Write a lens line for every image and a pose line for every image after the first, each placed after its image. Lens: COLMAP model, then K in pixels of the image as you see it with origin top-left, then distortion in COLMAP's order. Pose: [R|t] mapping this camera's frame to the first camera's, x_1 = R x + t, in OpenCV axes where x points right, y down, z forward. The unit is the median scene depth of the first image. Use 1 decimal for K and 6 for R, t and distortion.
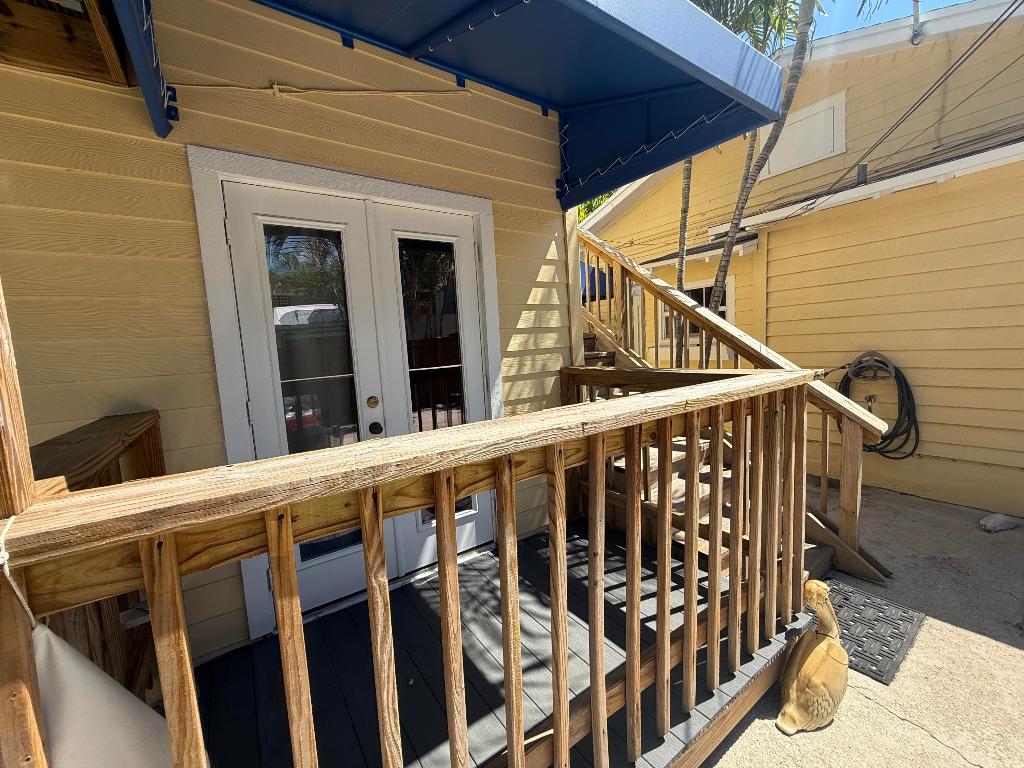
lens RADIAL K [[407.5, 0, 508.8], [0, 407.5, 383.3], [0, 0, 1]] dist [-0.000323, 0.000049]
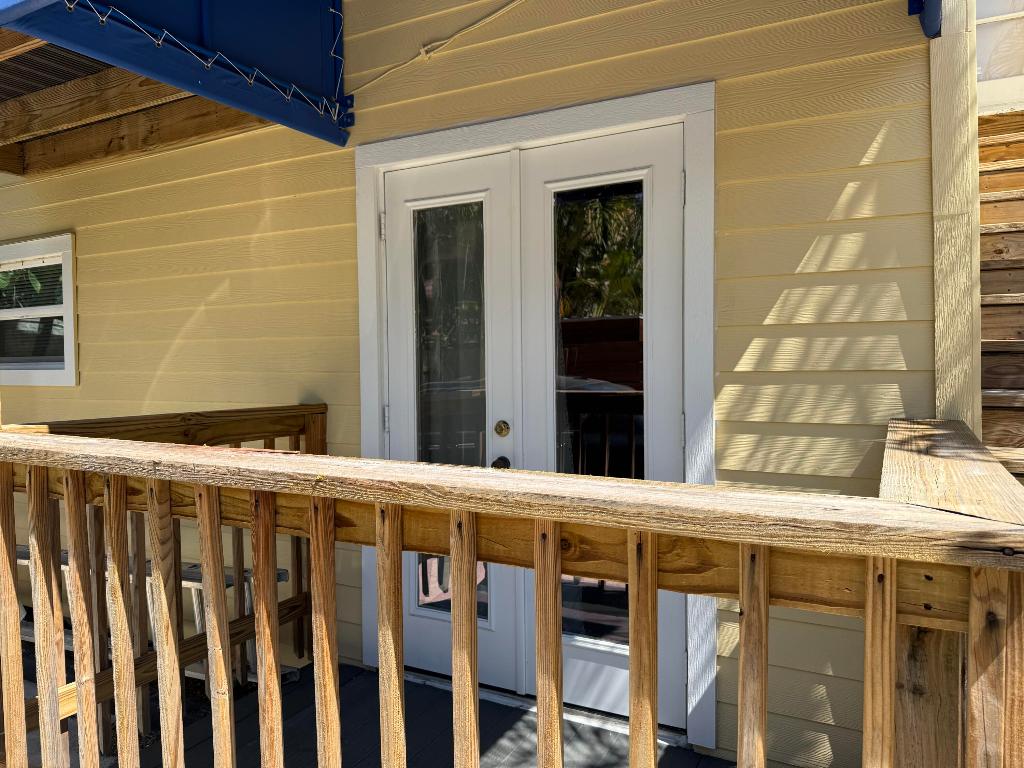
lens RADIAL K [[714.4, 0, 518.8], [0, 714.4, 381.8], [0, 0, 1]] dist [0.113810, -0.184106]
pose [[0.468710, 0.076933, -0.879995, 0.789455], [-0.103290, 0.994140, 0.031897, -0.080310], [0.877292, 0.075944, 0.473910, 0.419769]]
